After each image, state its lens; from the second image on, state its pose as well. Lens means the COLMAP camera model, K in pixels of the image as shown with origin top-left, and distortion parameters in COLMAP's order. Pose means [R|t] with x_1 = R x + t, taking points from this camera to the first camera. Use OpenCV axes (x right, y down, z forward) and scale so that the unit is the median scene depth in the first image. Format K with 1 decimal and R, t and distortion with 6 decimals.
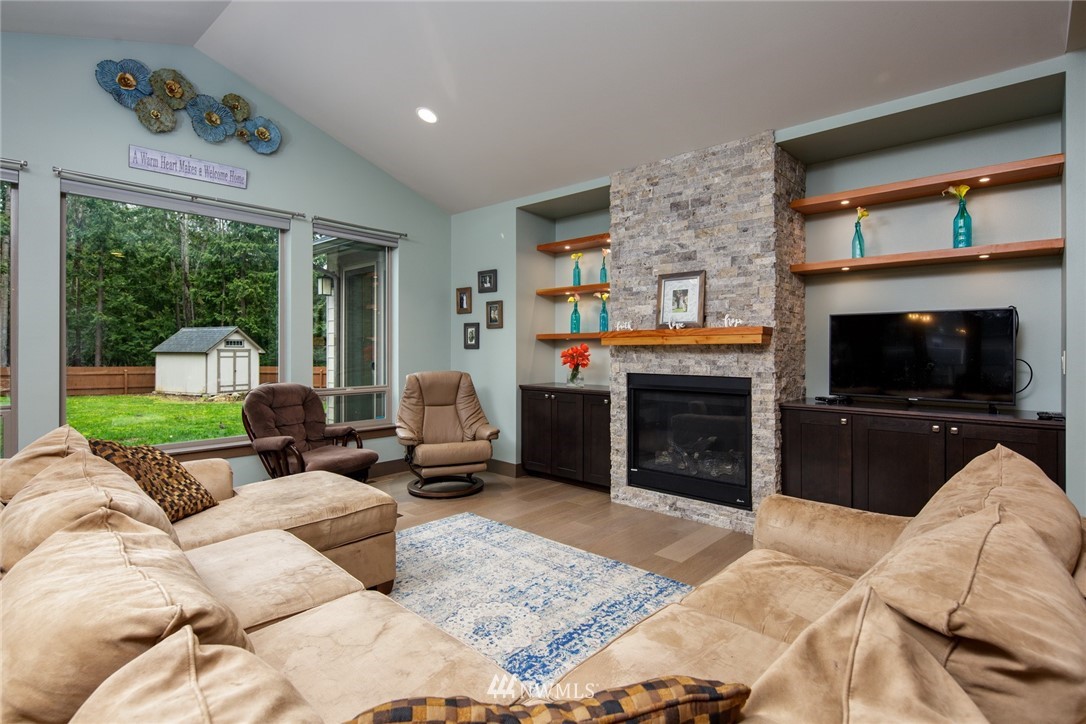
lens RADIAL K [[530.8, 0, 543.3], [0, 530.8, 341.3], [0, 0, 1]] dist [0.000806, -0.000040]
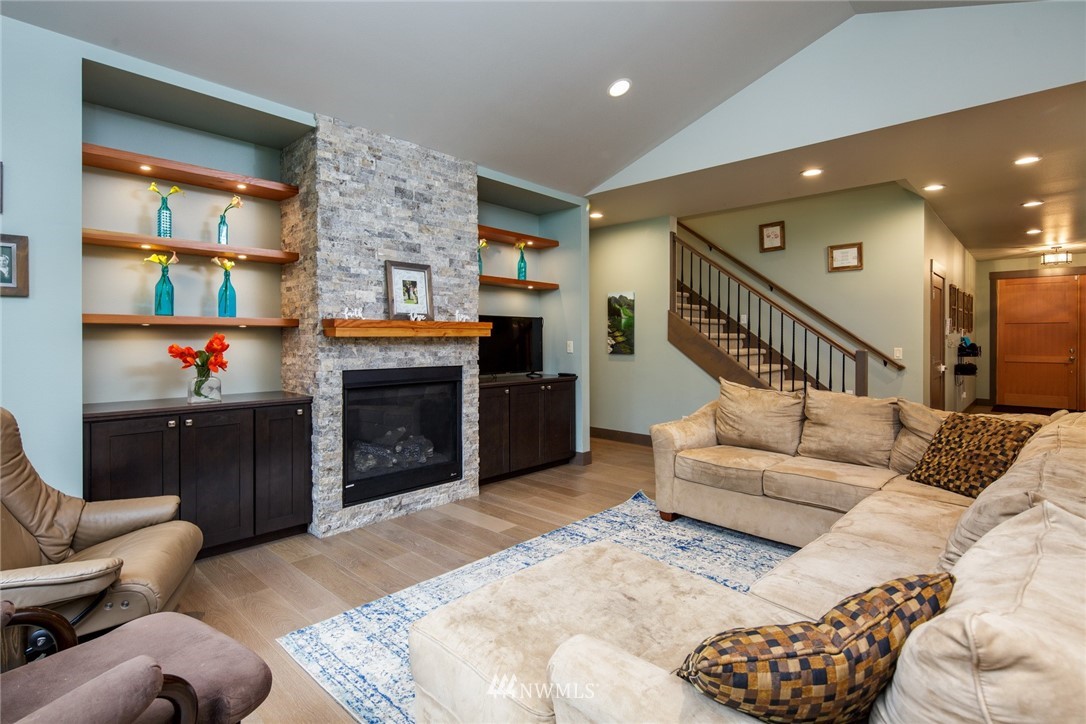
lens RADIAL K [[526.6, 0, 546.0], [0, 526.6, 333.7], [0, 0, 1]] dist [0.000297, -0.000870]
pose [[0.013116, 0.011689, 0.999846, -0.690836], [-0.012460, 0.999856, -0.011525, 0.008582], [-0.999836, -0.012307, 0.013260, 0.719379]]
